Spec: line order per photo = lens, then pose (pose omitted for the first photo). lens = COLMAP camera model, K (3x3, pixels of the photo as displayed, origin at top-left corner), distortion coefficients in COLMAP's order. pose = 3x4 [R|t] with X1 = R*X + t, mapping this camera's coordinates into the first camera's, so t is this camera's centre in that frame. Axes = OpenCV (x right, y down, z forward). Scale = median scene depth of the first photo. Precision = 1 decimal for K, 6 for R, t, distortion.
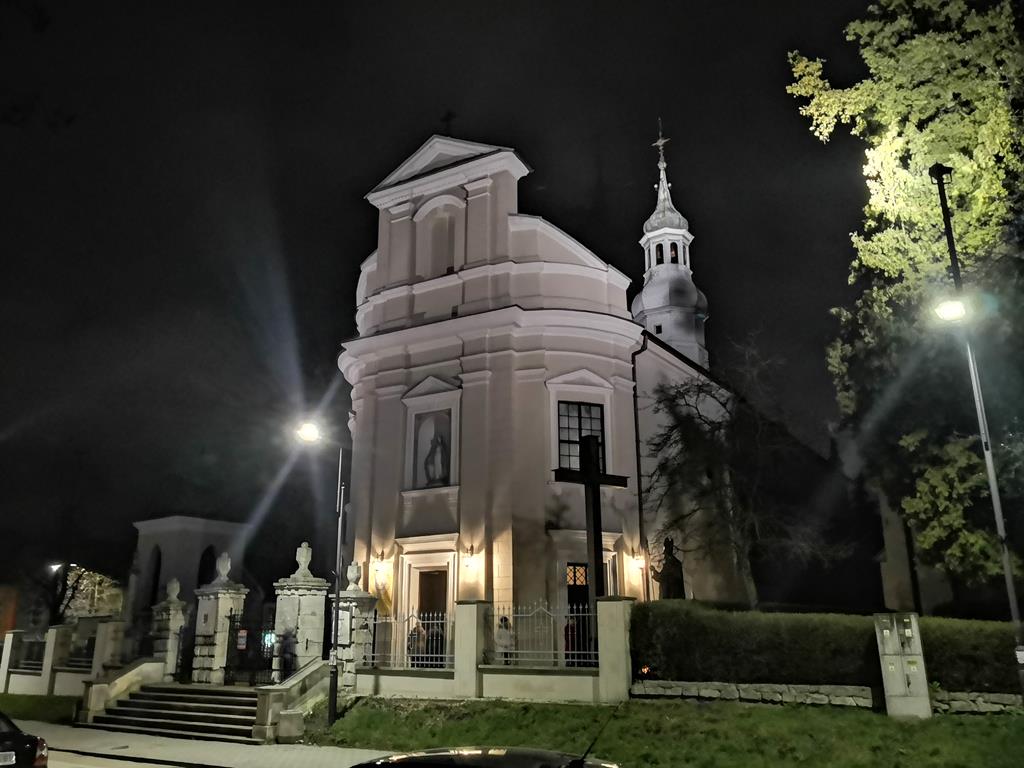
lens RADIAL K [[814.1, 0, 512.0], [0, 814.1, 384.0], [0, 0, 1]] dist [0.033818, -0.057604]
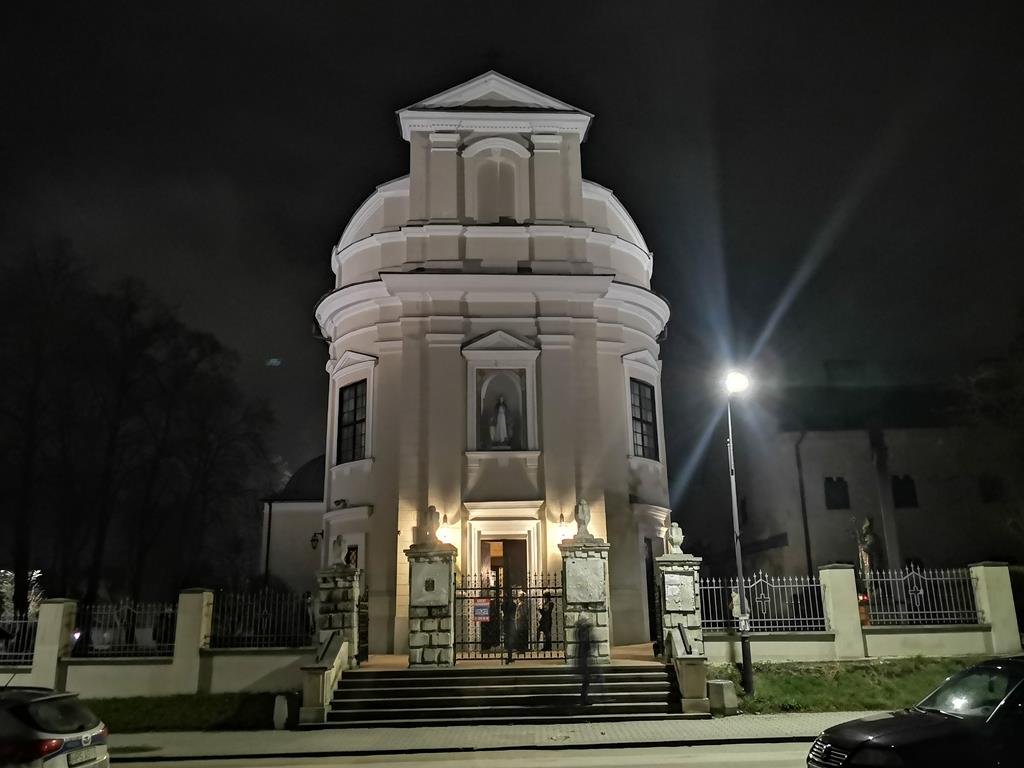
lens RADIAL K [[814.1, 0, 512.0], [0, 814.1, 384.0], [0, 0, 1]] dist [0.033818, -0.057604]
pose [[0.841255, 0.133908, 0.523792, -0.577630], [-0.142244, 0.989528, -0.024517, 0.072820], [-0.521590, -0.053881, 0.851493, 0.207327]]
